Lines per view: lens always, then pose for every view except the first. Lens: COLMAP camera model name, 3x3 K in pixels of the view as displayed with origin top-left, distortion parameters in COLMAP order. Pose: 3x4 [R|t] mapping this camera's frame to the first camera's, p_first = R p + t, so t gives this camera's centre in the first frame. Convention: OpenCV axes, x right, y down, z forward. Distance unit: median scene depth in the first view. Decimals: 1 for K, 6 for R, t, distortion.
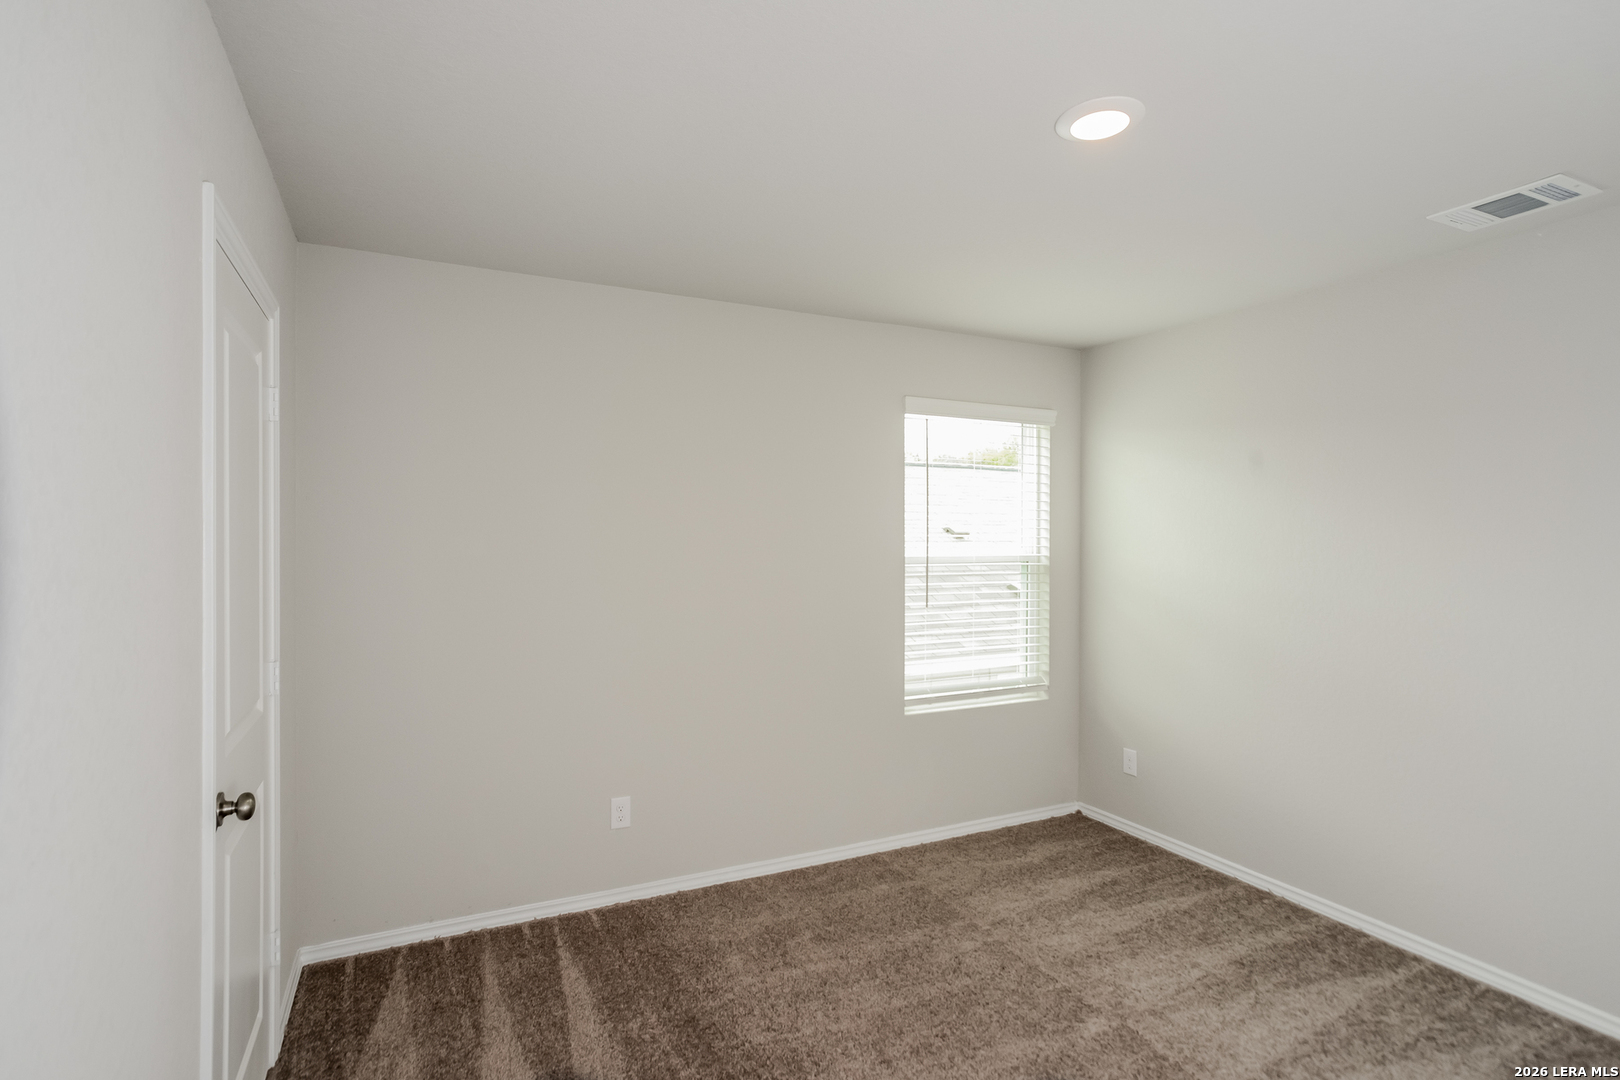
lens RADIAL K [[810.7, 0, 810.0], [0, 810.7, 540.0], [0, 0, 1]] dist [-0.027585, 0.016874]
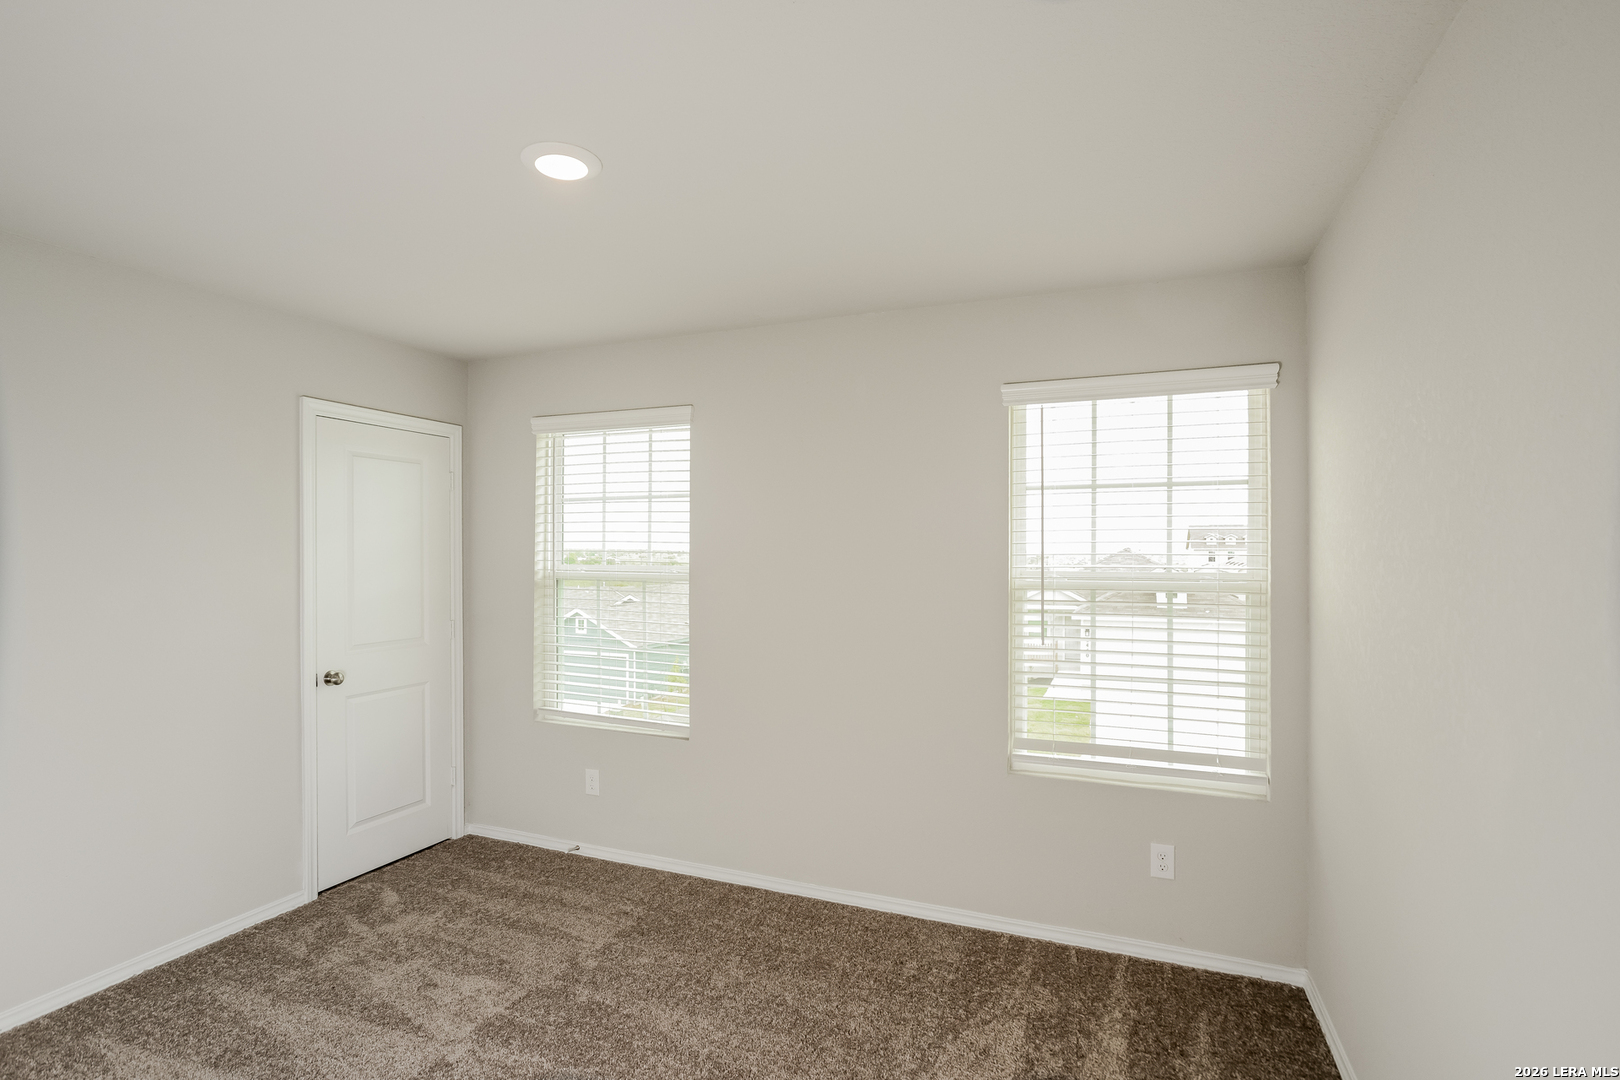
lens RADIAL K [[810.7, 0, 810.0], [0, 810.7, 540.0], [0, 0, 1]] dist [-0.027585, 0.016874]
pose [[0.647274, -0.017604, -0.762054, 0.455132], [-0.003583, 0.999652, -0.026136, 0.001784], [0.762249, 0.019647, 0.646986, 0.228180]]
